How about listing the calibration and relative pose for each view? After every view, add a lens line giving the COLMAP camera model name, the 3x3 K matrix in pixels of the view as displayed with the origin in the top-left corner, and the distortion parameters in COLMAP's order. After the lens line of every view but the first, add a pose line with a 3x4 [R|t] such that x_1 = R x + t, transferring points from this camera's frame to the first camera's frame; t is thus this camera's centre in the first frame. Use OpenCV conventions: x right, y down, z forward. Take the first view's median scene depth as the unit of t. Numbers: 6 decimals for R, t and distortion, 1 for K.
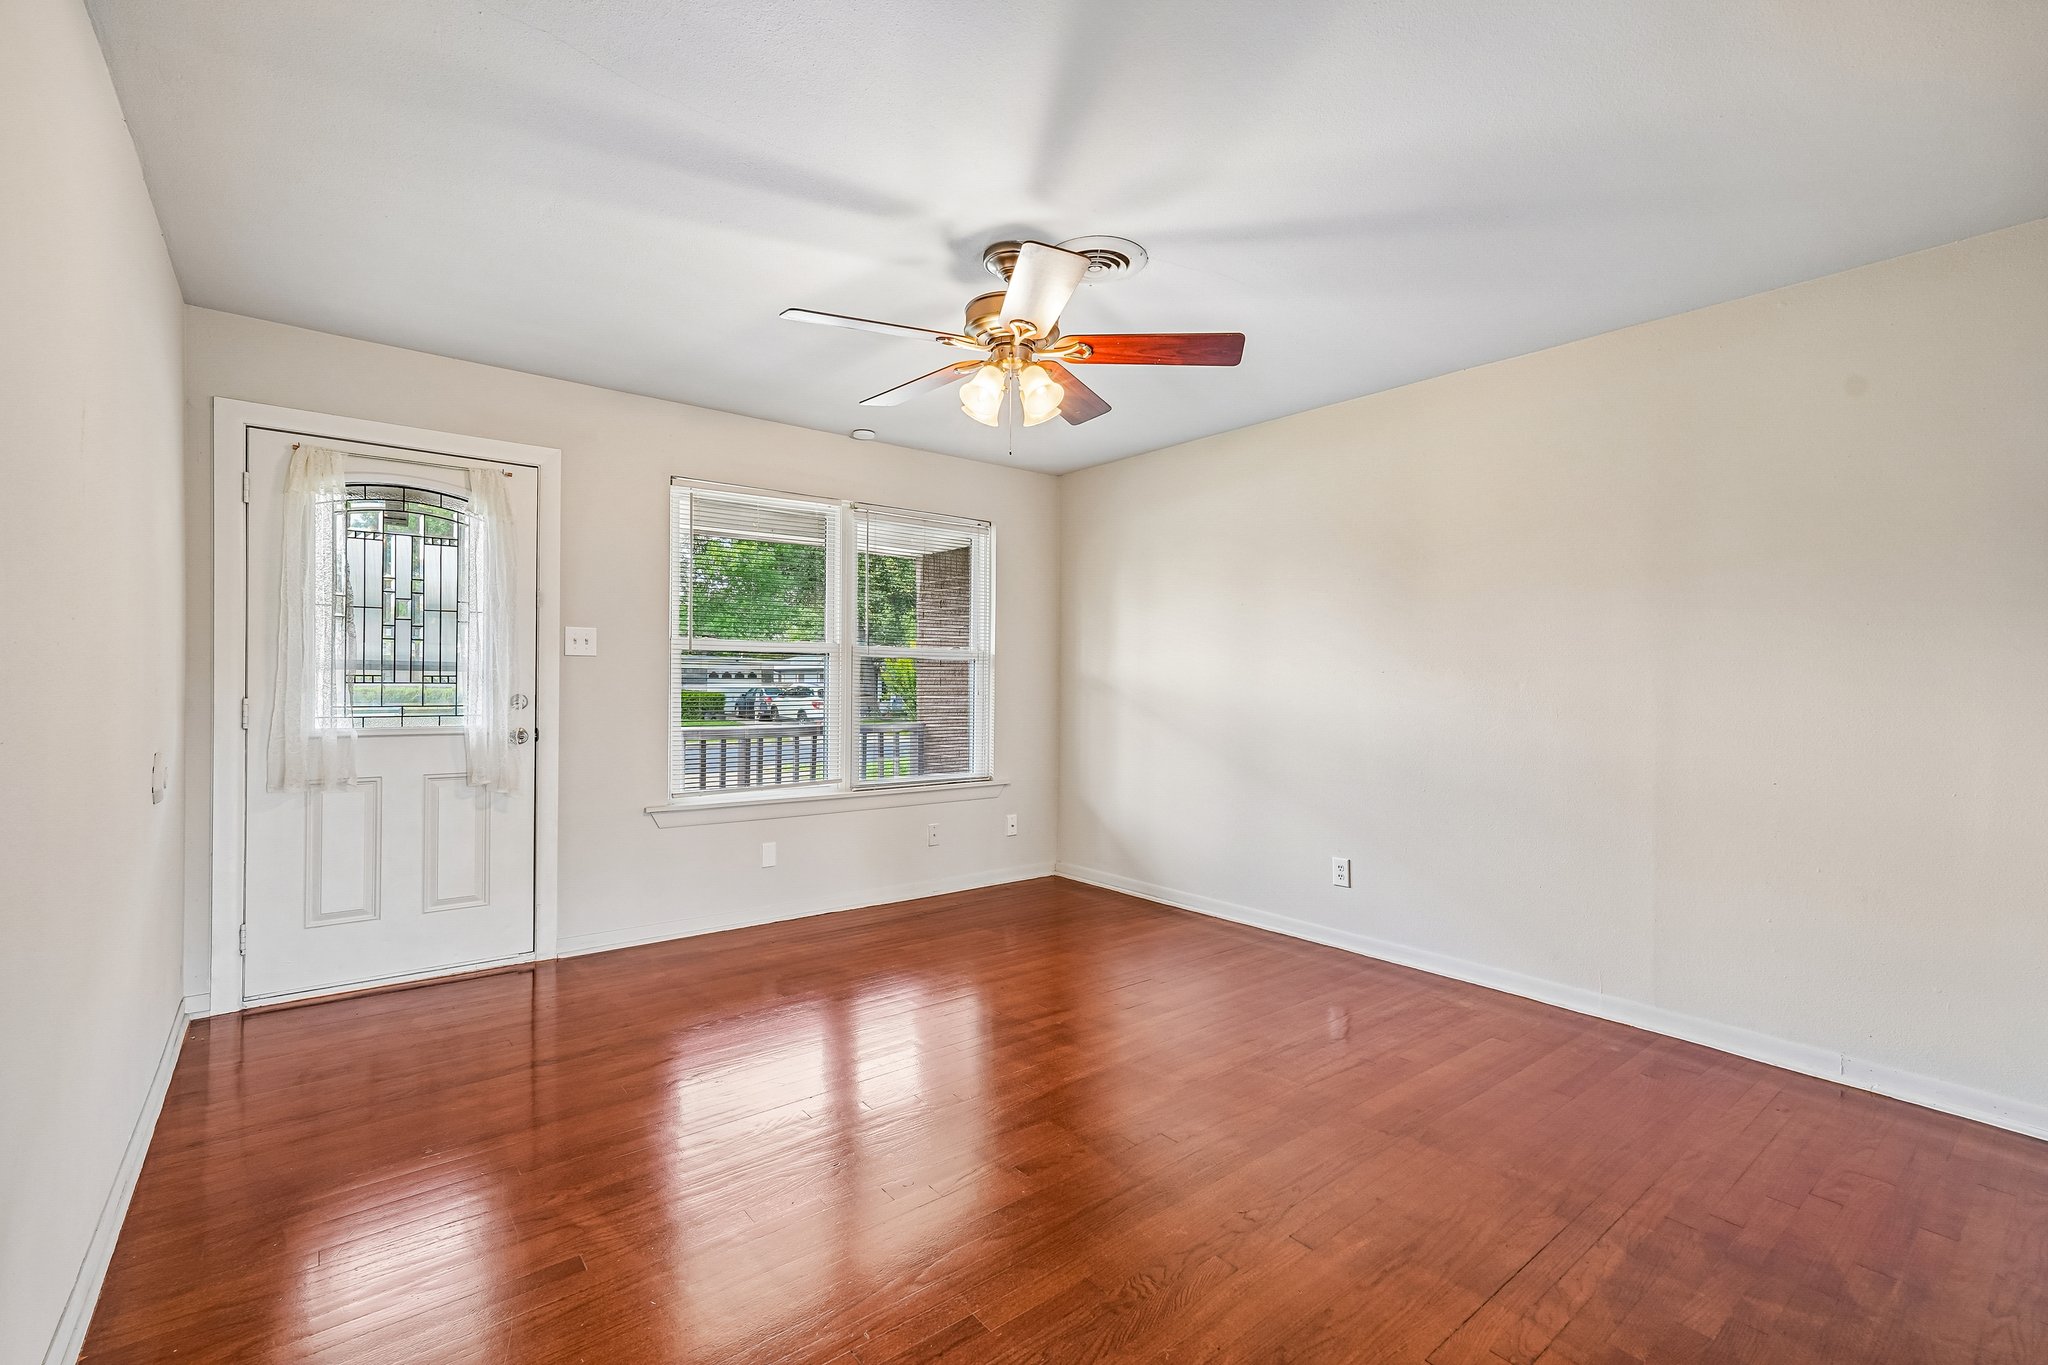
lens RADIAL K [[898.1, 0, 1016.1], [0, 898.1, 677.5], [0, 0, 1]] dist [0.001132, 0.004504]
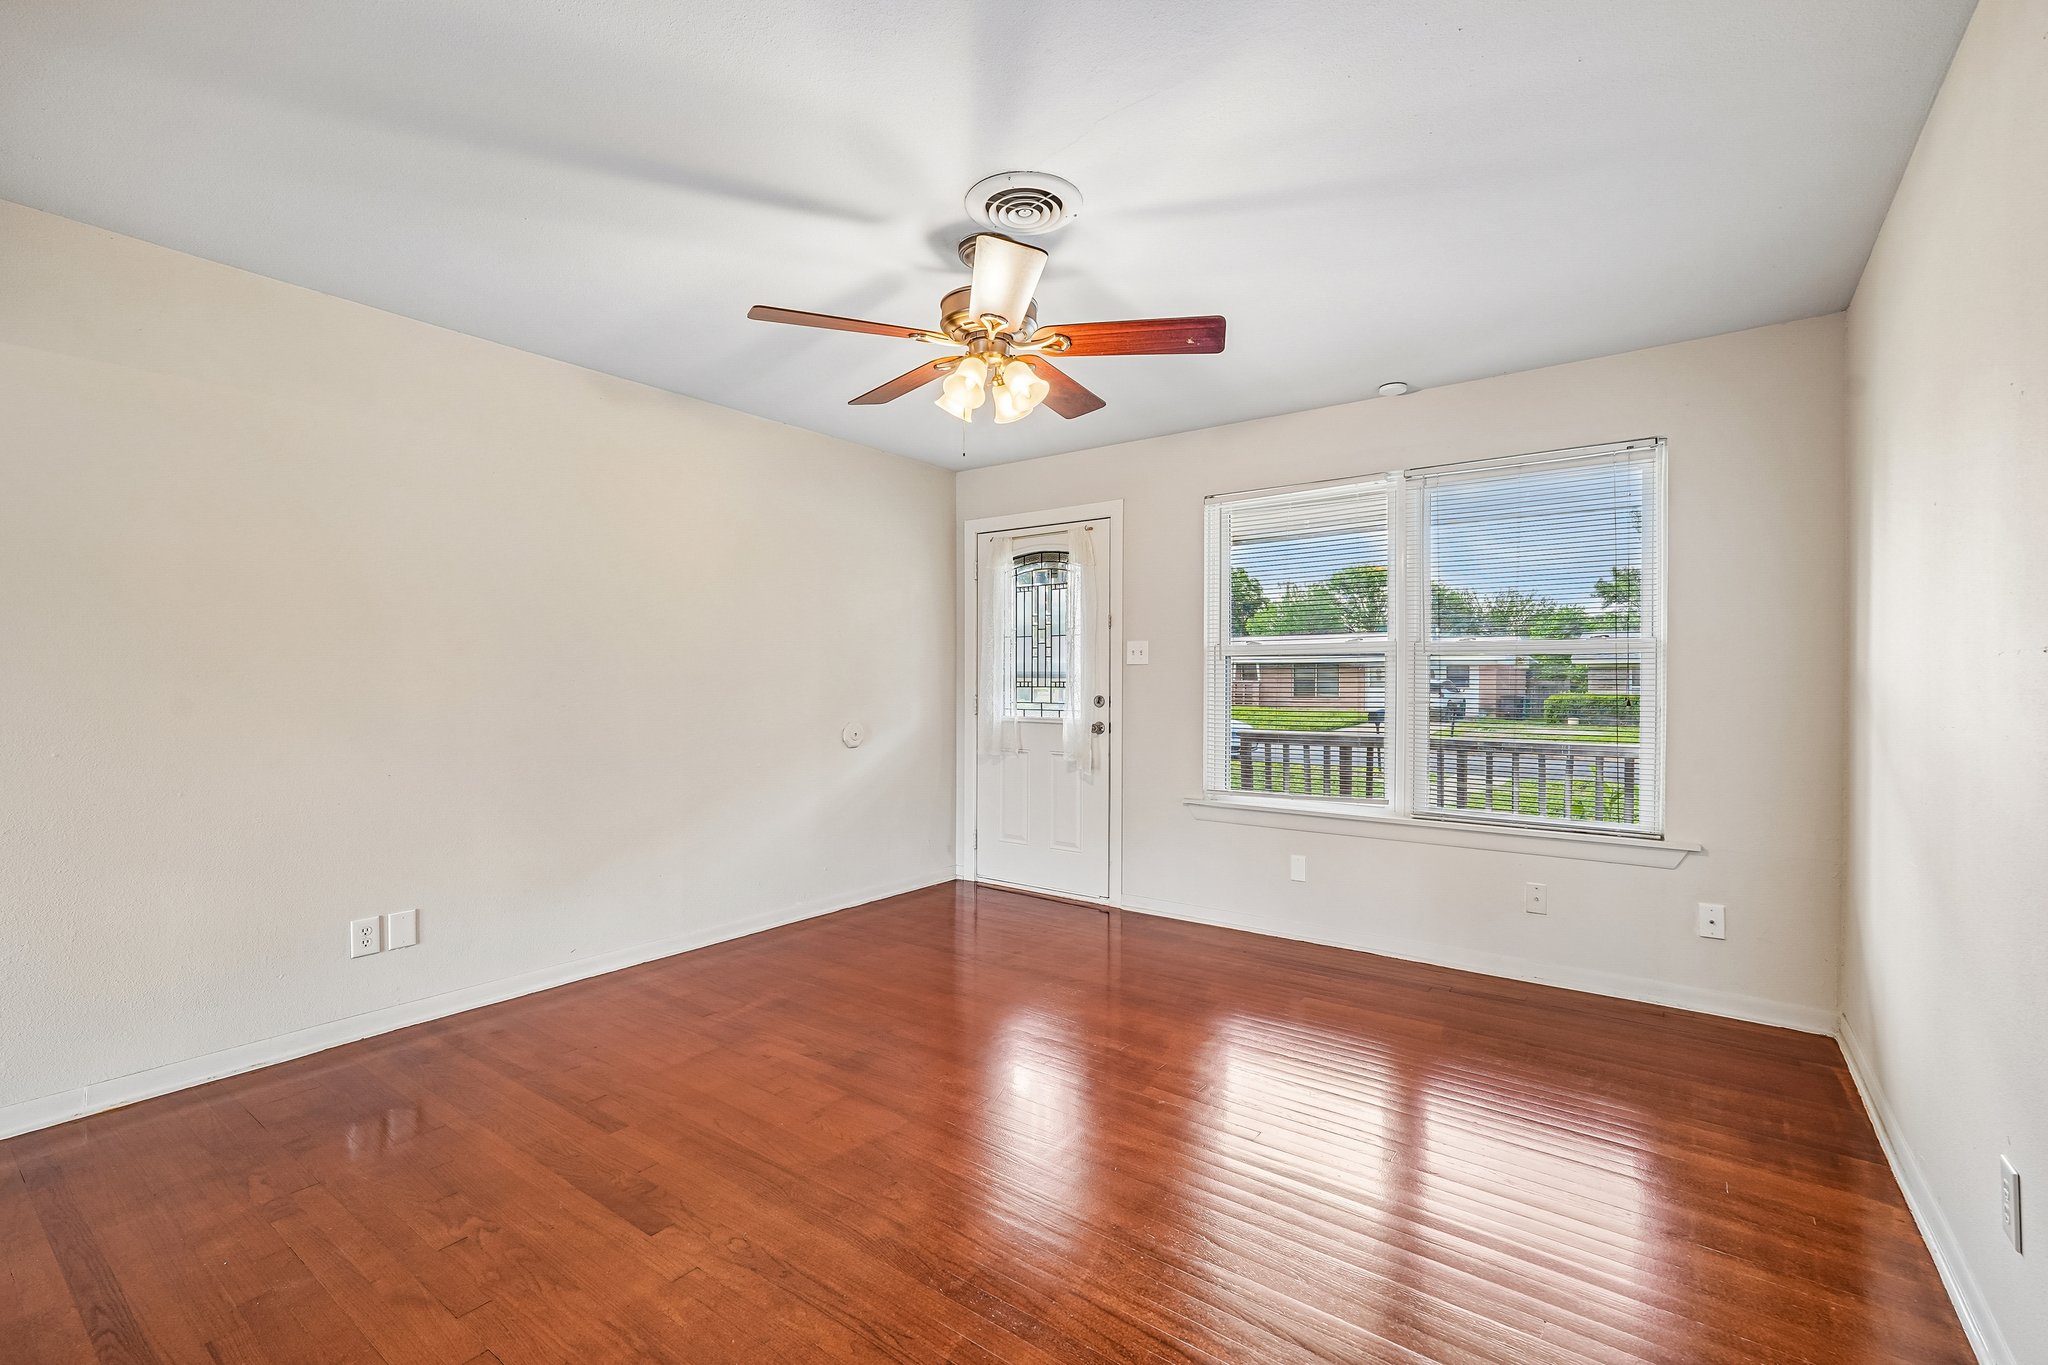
lens RADIAL K [[898.1, 0, 1010.3], [0, 898.1, 679.8], [0, 0, 1]] dist [0.001132, 0.004504]
pose [[0.257936, -0.005127, -0.966148, 0.656222], [0.005223, 0.999979, -0.003912, -0.000034], [0.966148, -0.004037, 0.257957, 0.534890]]
